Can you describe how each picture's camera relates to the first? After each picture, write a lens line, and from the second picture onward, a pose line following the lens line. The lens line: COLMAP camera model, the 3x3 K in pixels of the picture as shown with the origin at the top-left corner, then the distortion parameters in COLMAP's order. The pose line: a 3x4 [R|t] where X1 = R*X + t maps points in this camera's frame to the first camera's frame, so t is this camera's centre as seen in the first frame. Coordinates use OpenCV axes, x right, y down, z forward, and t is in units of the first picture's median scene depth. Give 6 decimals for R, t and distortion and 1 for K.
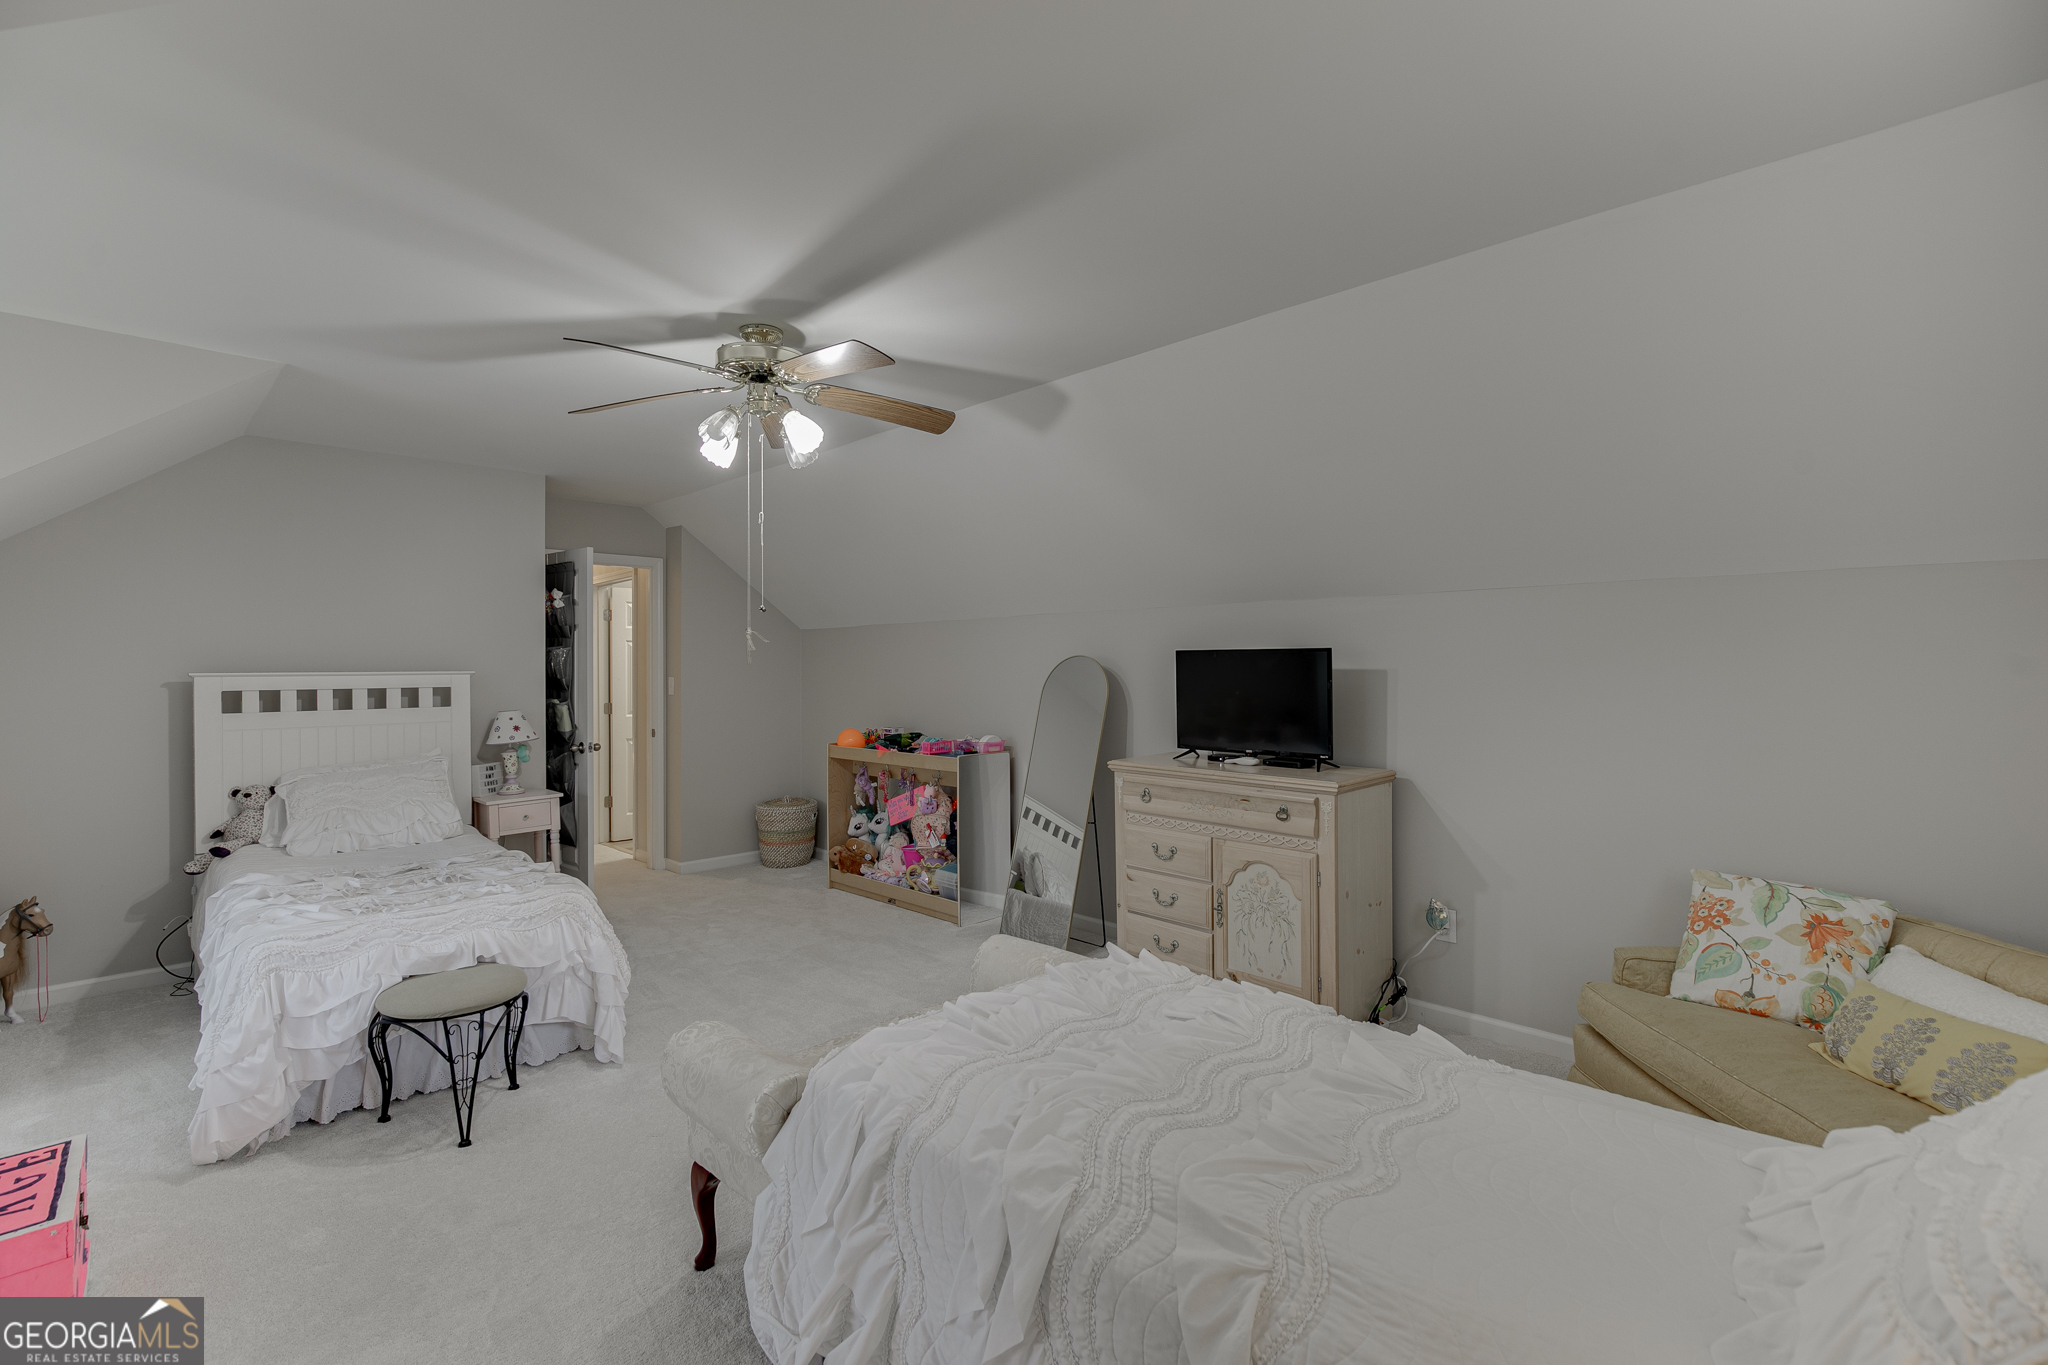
lens RADIAL K [[923.0, 0, 1021.3], [0, 923.0, 664.9], [0, 0, 1]] dist [-0.009450, 0.000938]
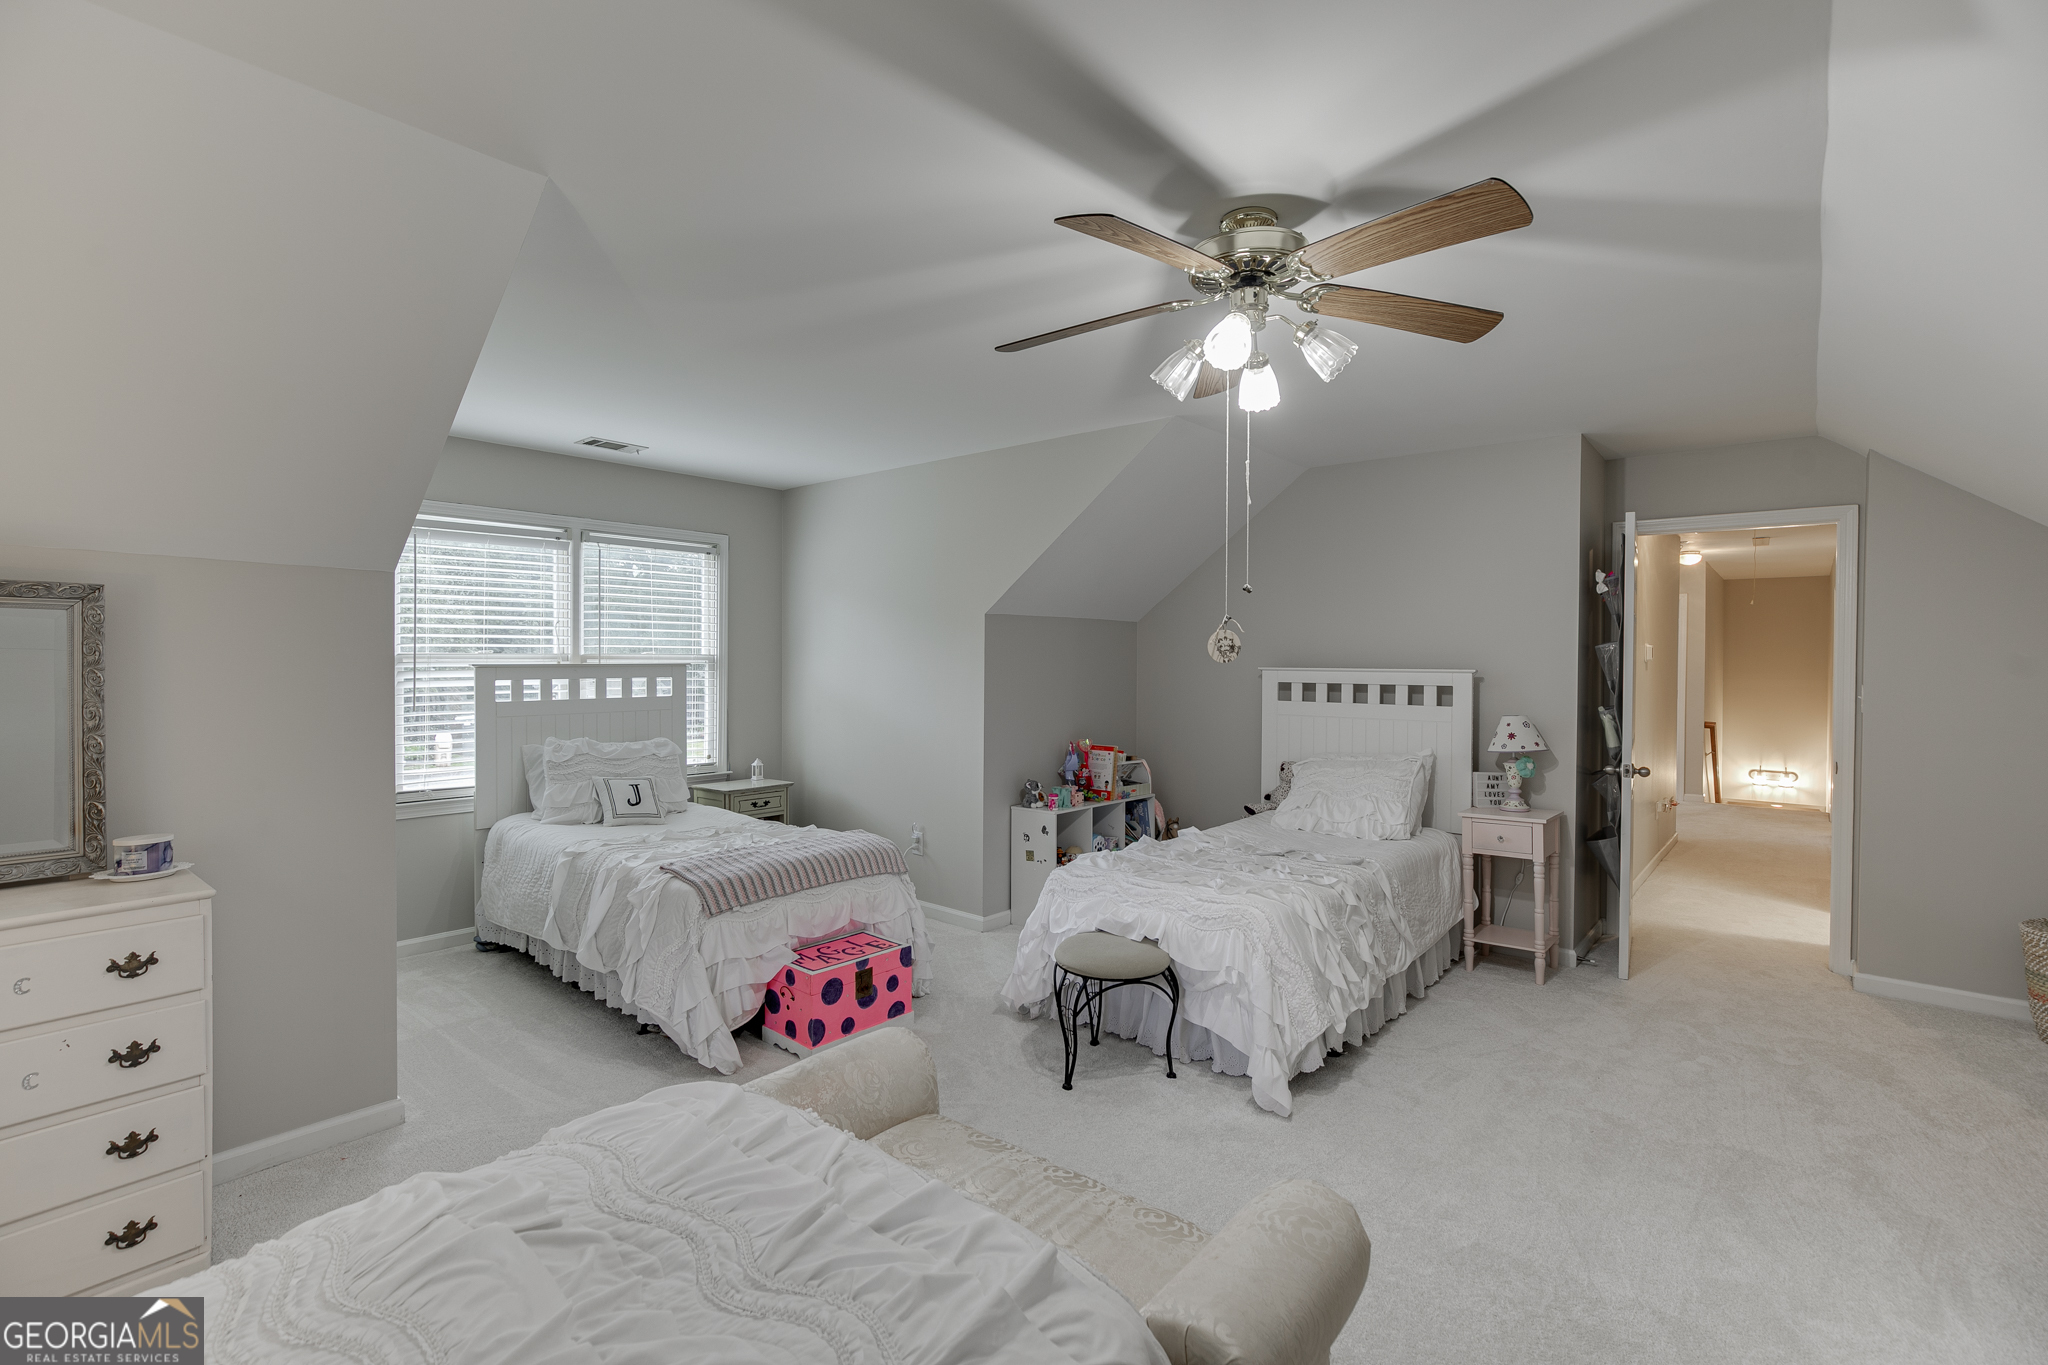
lens RADIAL K [[923.0, 0, 1021.3], [0, 923.0, 664.9], [0, 0, 1]] dist [-0.009450, 0.000938]
pose [[0.084417, 0.008243, -0.996396, 0.297184], [-0.006705, 0.999948, 0.007704, -0.002076], [0.996408, 0.006030, 0.084468, 0.491442]]
